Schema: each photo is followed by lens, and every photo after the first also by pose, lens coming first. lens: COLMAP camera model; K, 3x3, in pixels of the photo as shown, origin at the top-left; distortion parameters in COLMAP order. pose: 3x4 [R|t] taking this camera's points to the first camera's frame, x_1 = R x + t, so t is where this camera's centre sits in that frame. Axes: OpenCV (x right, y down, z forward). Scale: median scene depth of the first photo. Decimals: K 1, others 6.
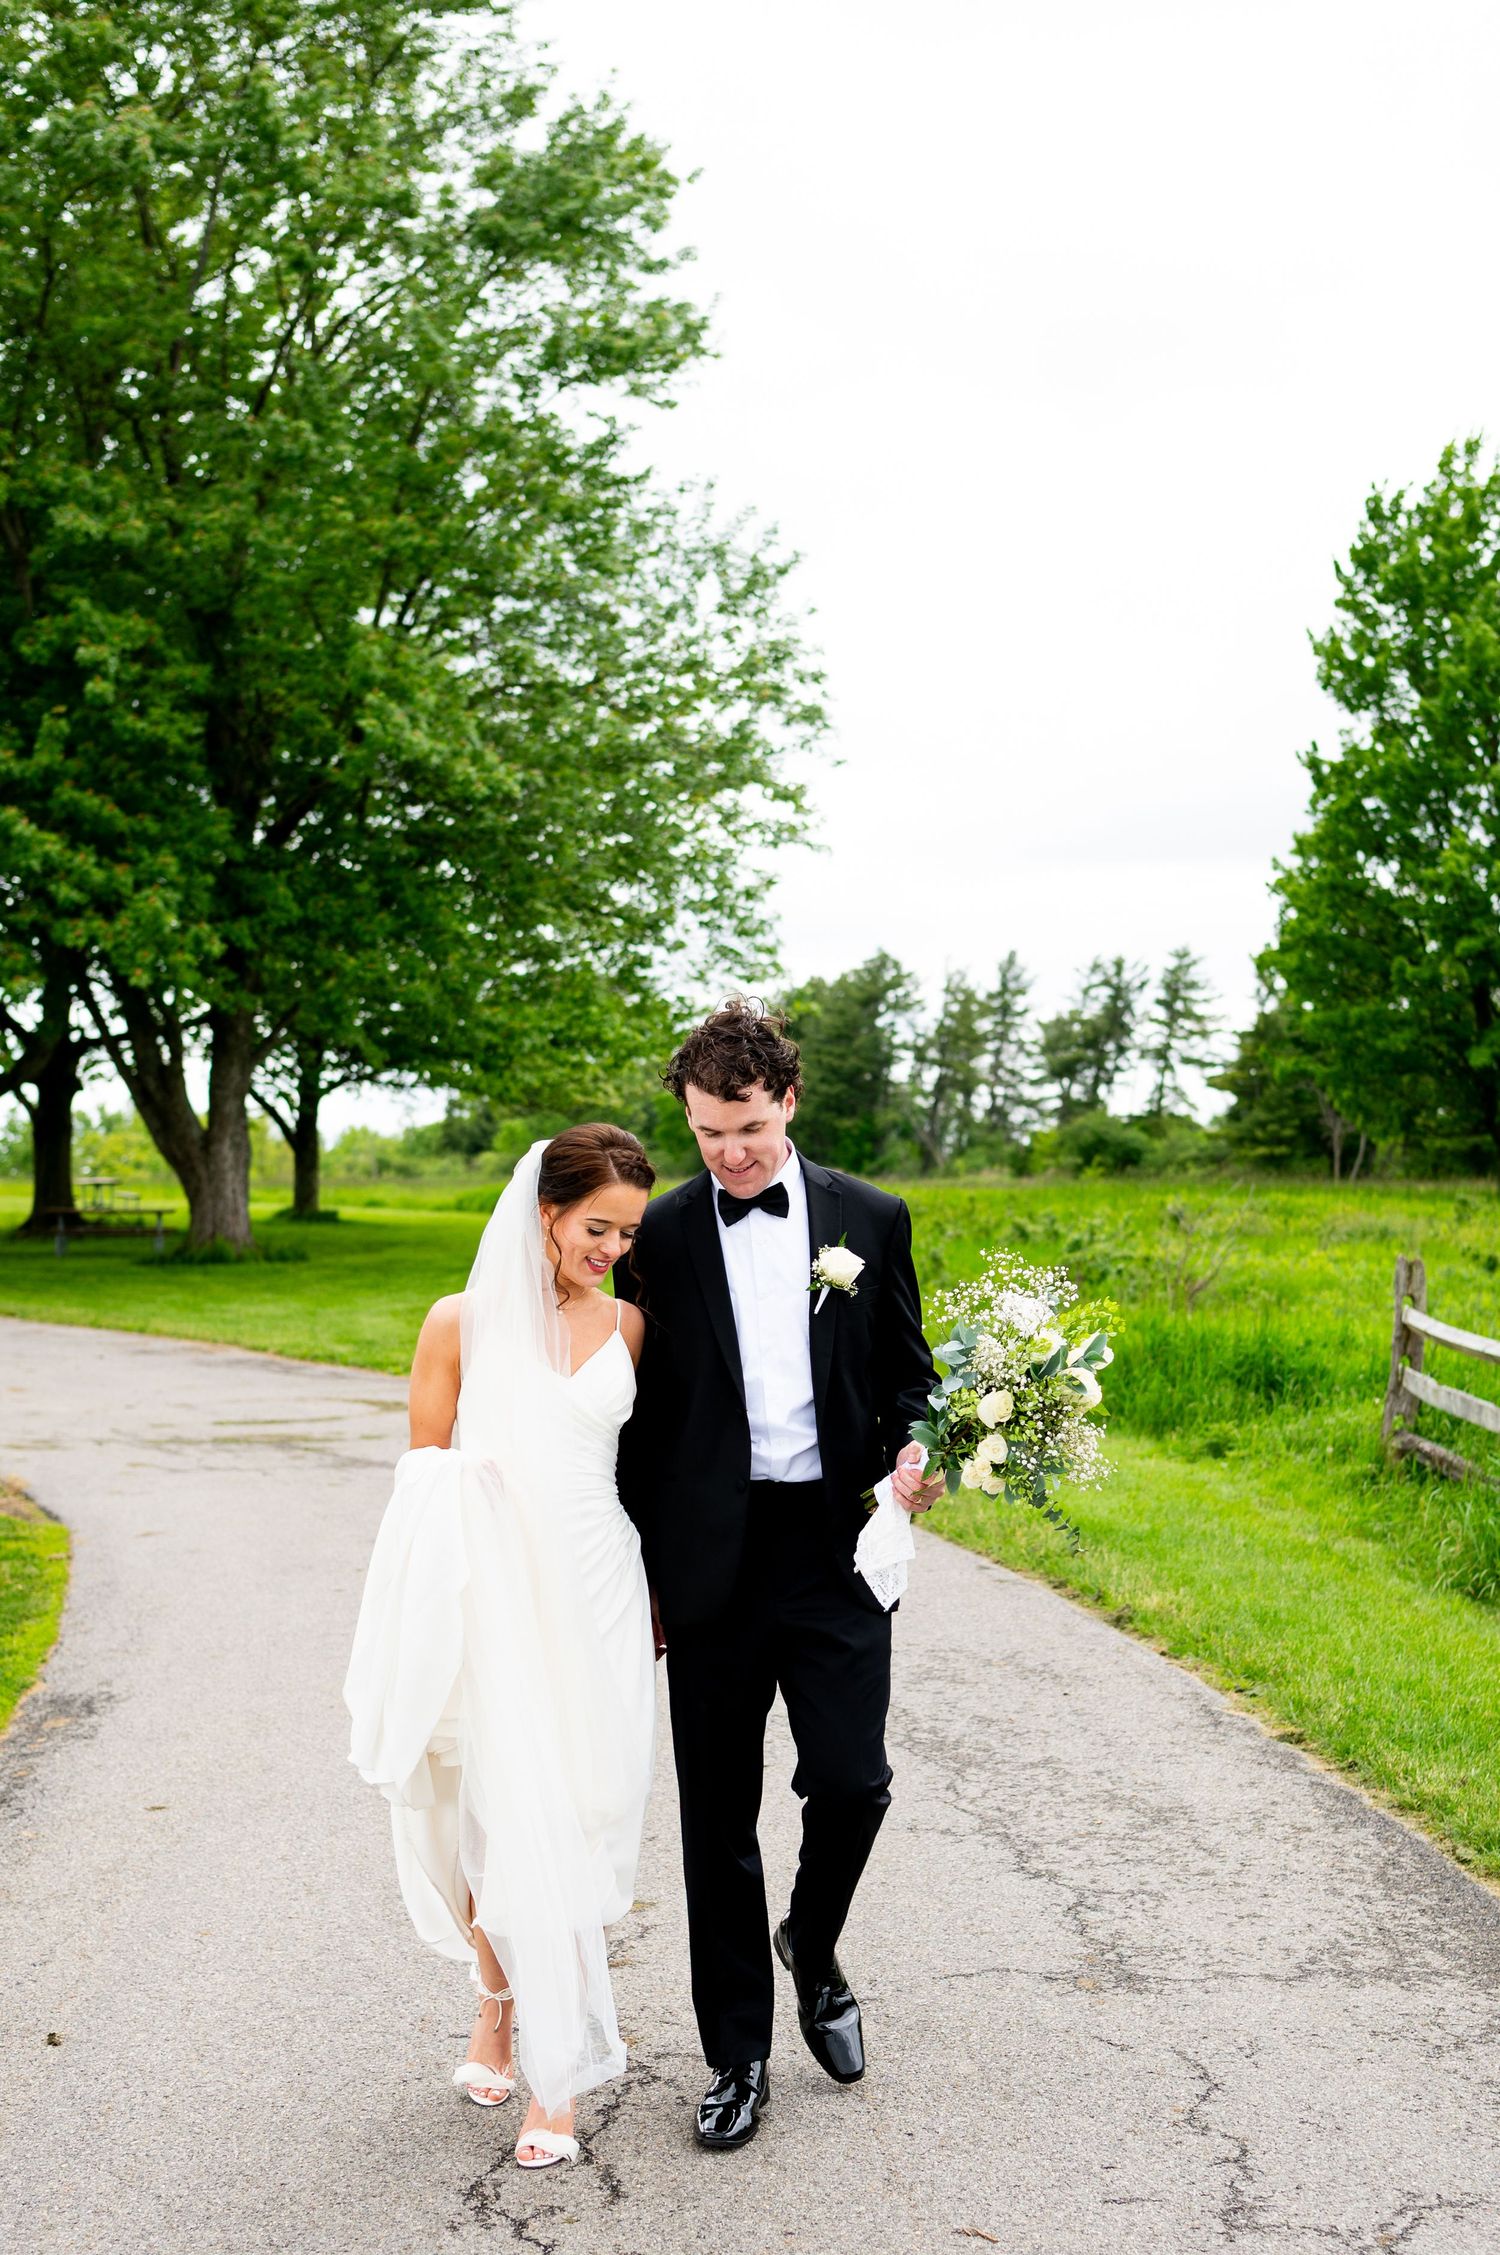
lens RADIAL K [[1957.5, 0, 747.3], [0, 1957.5, 1225.2], [0, 0, 1]] dist [0.004782, 0.005890]
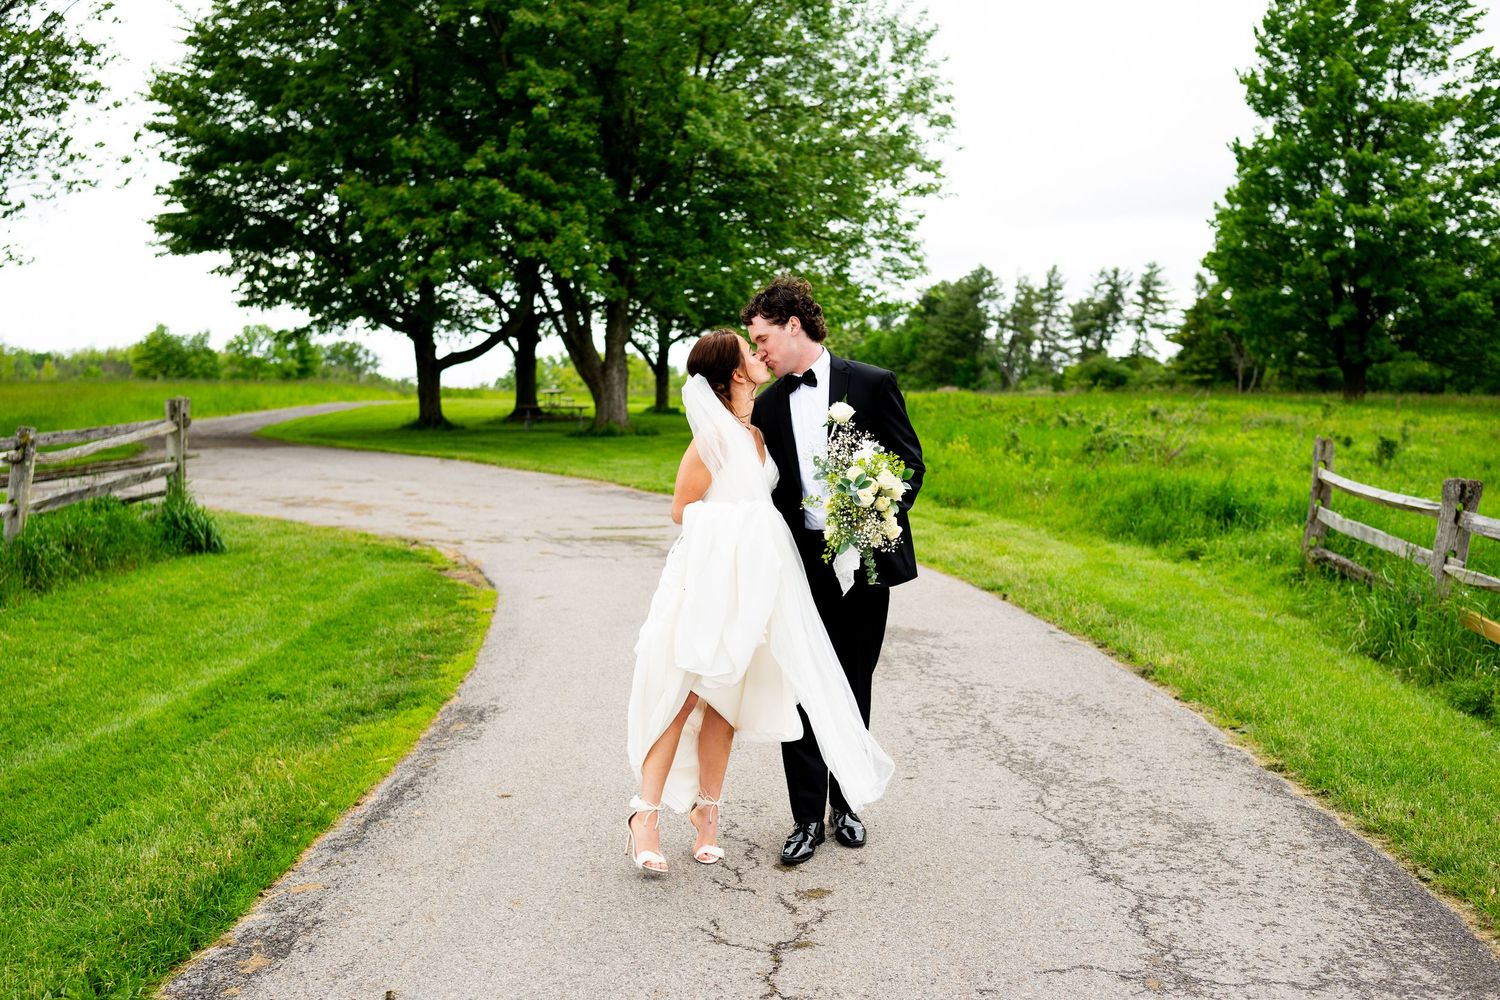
lens RADIAL K [[1426.3, 0, 804.1], [0, 1426.3, 492.9], [0, 0, 1]] dist [-0.008571, 0.015001]
pose [[0.997654, 0.009879, -0.067744, -0.002530], [-0.005830, 0.998200, 0.059696, -0.007398], [0.068211, -0.059161, 0.995915, -0.280609]]
